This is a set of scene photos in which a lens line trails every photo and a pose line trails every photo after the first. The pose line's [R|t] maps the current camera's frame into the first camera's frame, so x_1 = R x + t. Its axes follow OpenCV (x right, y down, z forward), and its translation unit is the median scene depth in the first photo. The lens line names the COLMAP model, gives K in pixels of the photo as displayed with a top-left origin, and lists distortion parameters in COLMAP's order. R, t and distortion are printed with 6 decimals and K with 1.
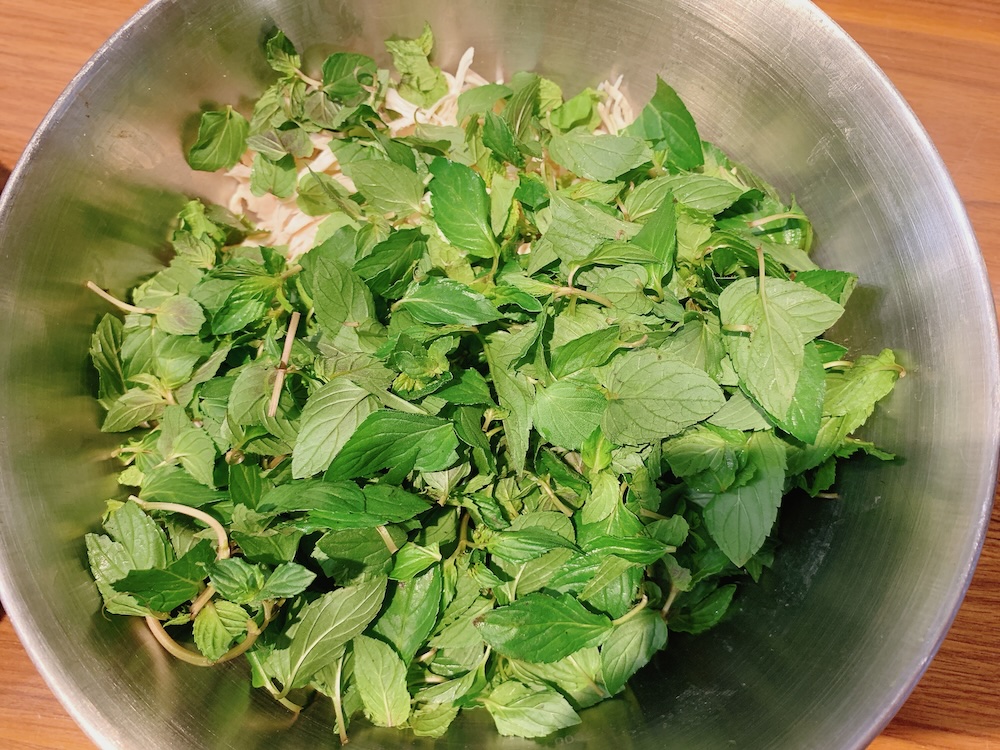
lens RADIAL K [[780.9, 0, 489.3], [0, 780.9, 374.7], [0, 0, 1]] dist [-0.004774, 0.002871]
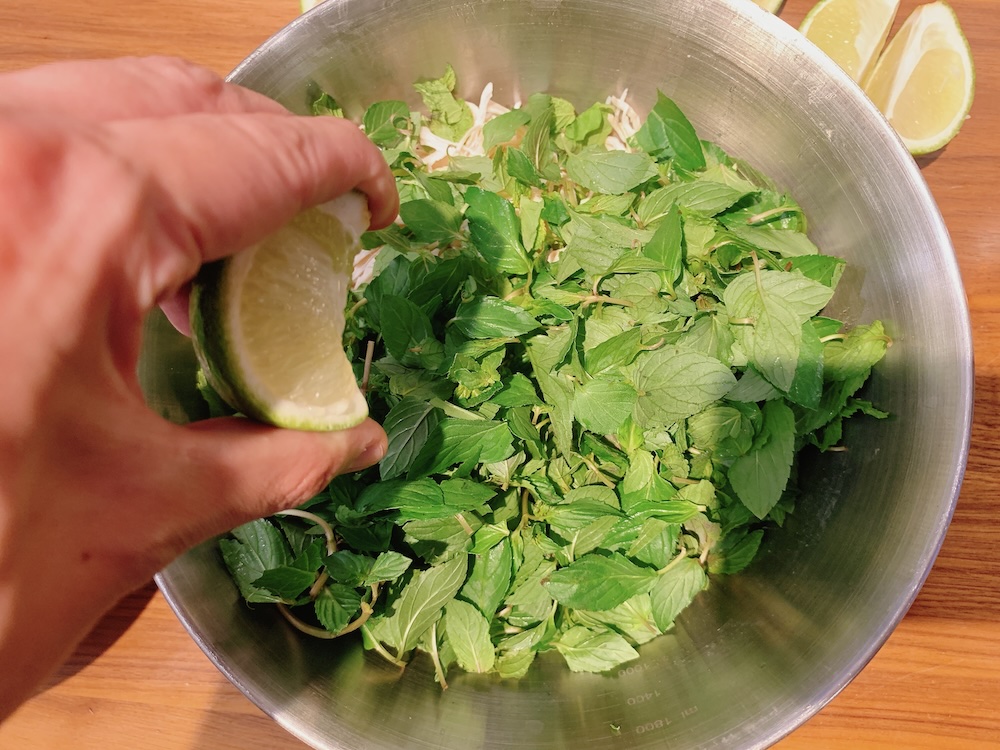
lens RADIAL K [[757.9, 0, 500.0], [0, 757.9, 375.0], [0, 0, 1]] dist [0.002580, 0.000909]
pose [[0.993960, -0.096438, -0.052376, 0.008899], [0.099635, 0.993071, 0.062310, -0.073355], [0.046004, -0.067152, 0.996682, -0.133174]]
